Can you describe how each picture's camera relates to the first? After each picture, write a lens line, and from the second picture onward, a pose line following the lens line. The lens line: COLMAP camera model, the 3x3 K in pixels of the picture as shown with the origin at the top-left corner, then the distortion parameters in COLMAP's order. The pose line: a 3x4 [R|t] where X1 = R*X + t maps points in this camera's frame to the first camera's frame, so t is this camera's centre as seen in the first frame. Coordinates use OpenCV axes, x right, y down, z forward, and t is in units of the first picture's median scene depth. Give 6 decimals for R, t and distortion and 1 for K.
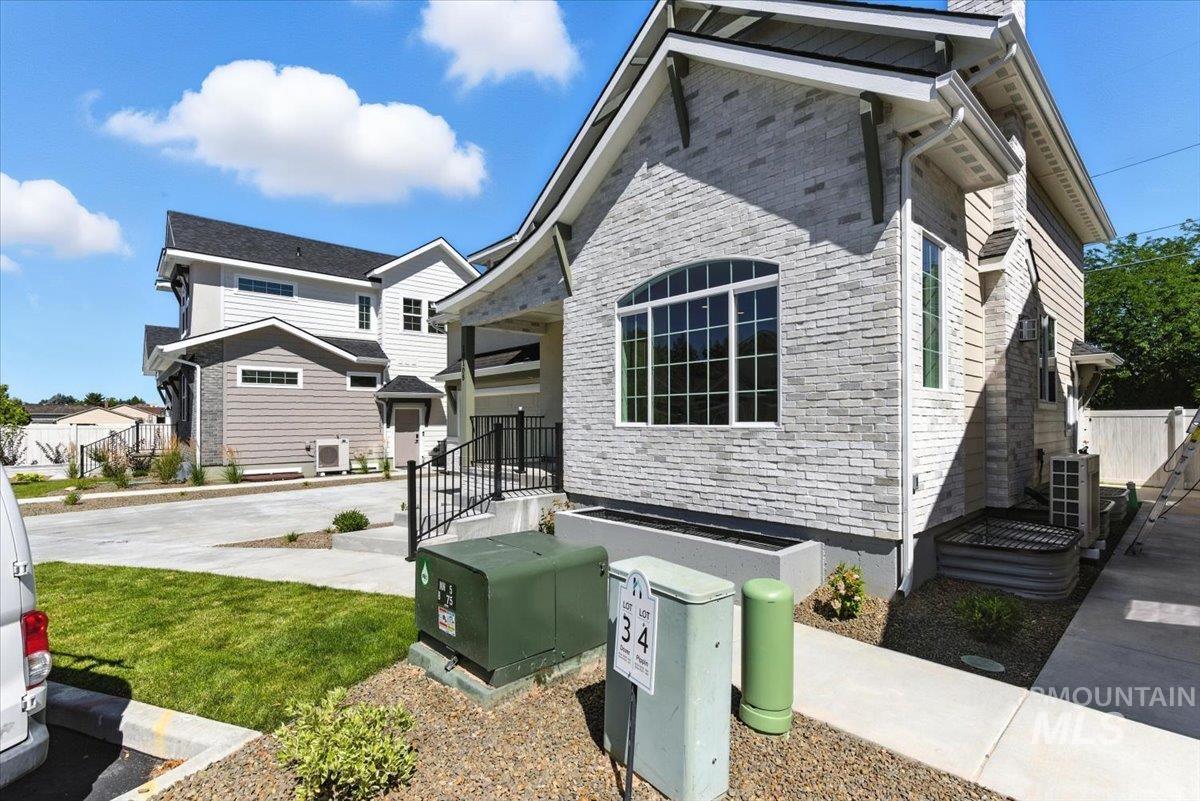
lens RADIAL K [[548.2, 0, 594.8], [0, 548.2, 412.8], [0, 0, 1]] dist [-0.005872, -0.000372]
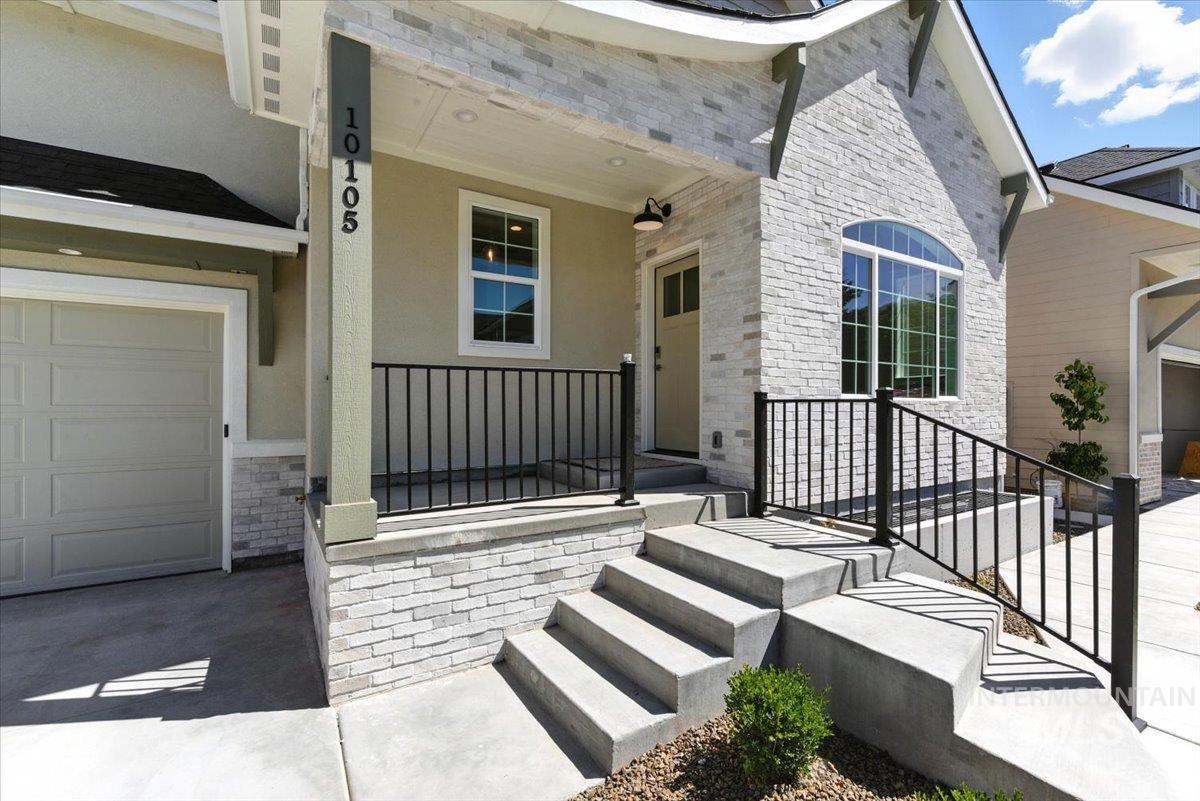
lens RADIAL K [[521.7, 0, 601.8], [0, 521.7, 407.1], [0, 0, 1]] dist [-0.002824, 0.000042]
pose [[0.177810, 0.005024, 0.984052, -0.347125], [-0.015034, 0.999884, -0.002388, 0.020673], [-0.983950, -0.014370, 0.177865, 0.595402]]
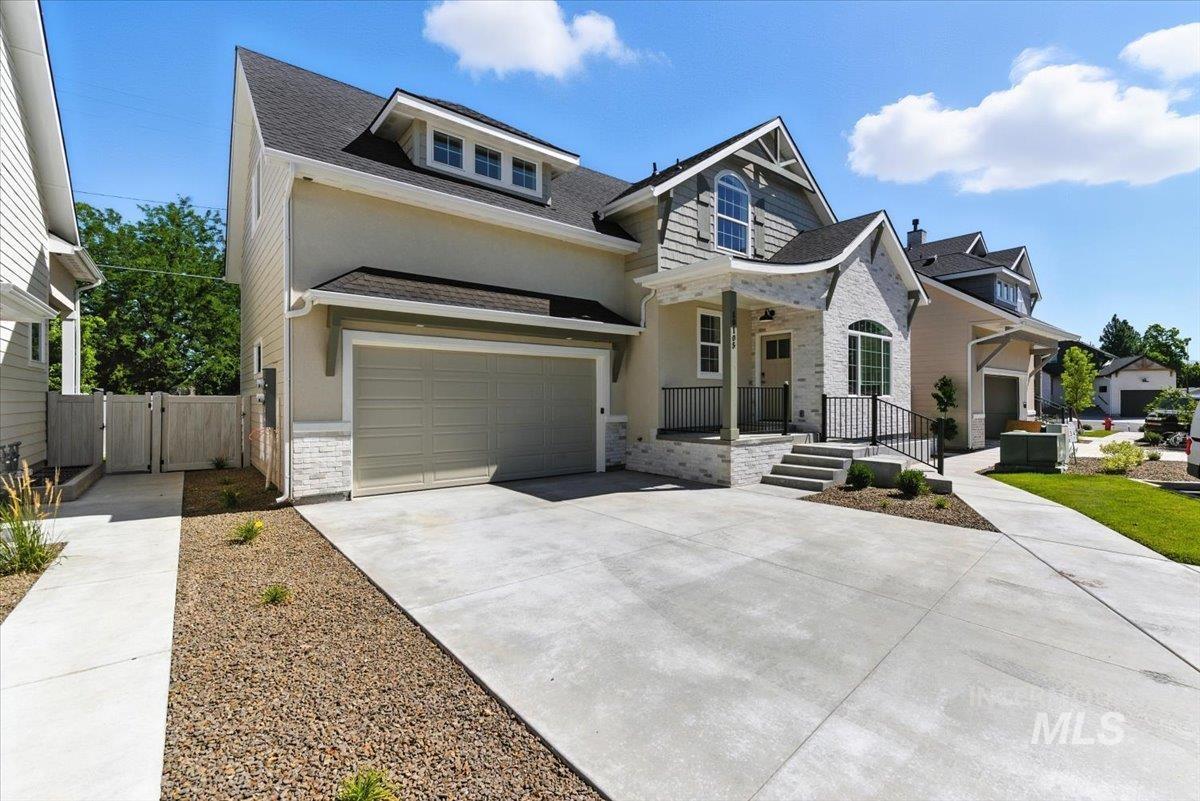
lens RADIAL K [[521.7, 0, 596.2], [0, 521.7, 397.8], [0, 0, 1]] dist [-0.002824, 0.000042]
pose [[0.055879, 0.009415, 0.998393, -0.832852], [-0.013102, 0.999876, -0.008696, 0.026342], [-0.998352, -0.012596, 0.055996, 0.855747]]
